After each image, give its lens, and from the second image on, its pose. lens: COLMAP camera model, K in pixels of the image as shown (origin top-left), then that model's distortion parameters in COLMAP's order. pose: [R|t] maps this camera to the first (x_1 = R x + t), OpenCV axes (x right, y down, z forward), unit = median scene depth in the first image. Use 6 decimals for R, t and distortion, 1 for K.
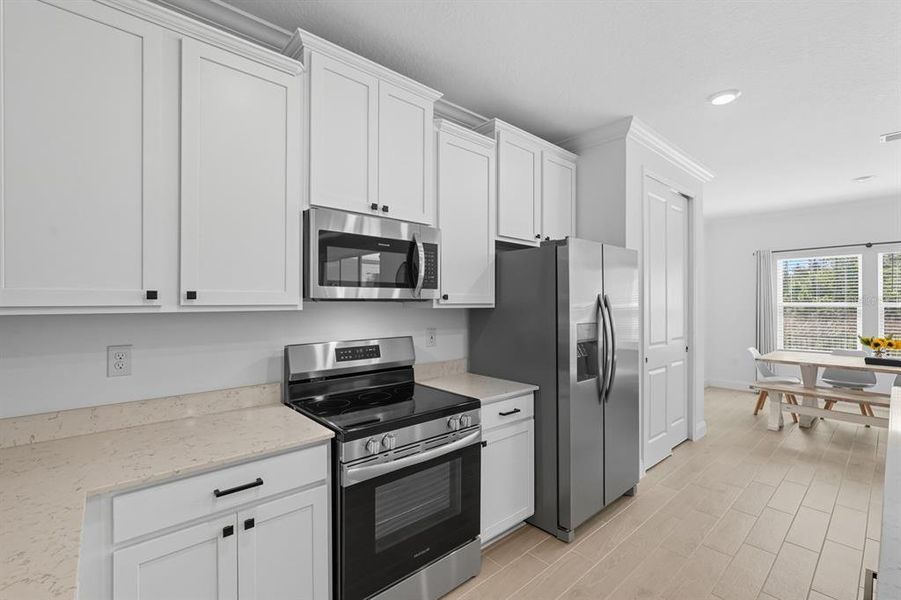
lens RADIAL K [[401.7, 0, 456.8], [0, 401.7, 300.4], [0, 0, 1]] dist [-0.014656, 0.005236]
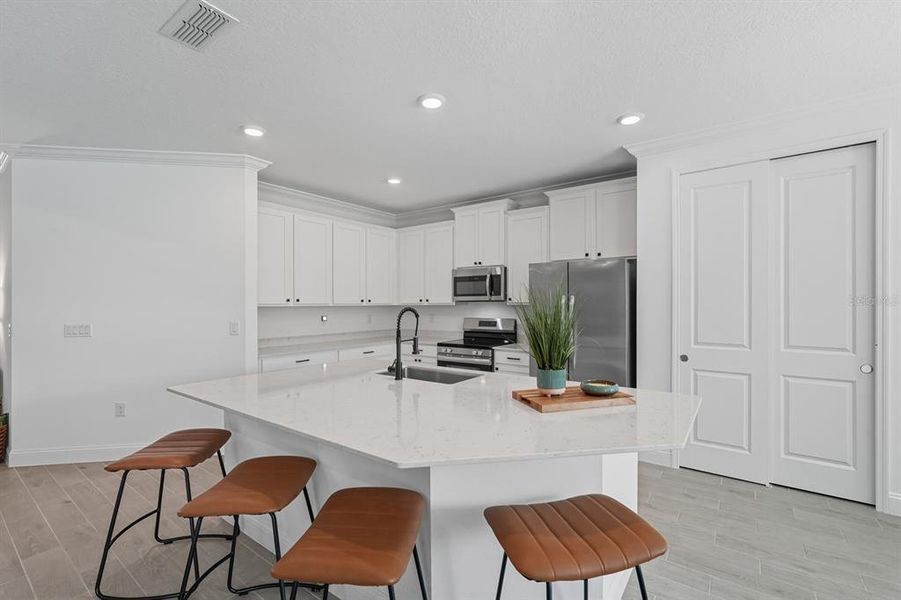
lens RADIAL K [[401.7, 0, 454.5], [0, 401.7, 301.0], [0, 0, 1]] dist [-0.014656, 0.005236]
pose [[0.208169, -0.004606, -0.978082, 1.934448], [0.011190, 0.999935, -0.002327, 0.002191], [0.978029, -0.010461, 0.208207, 0.316062]]
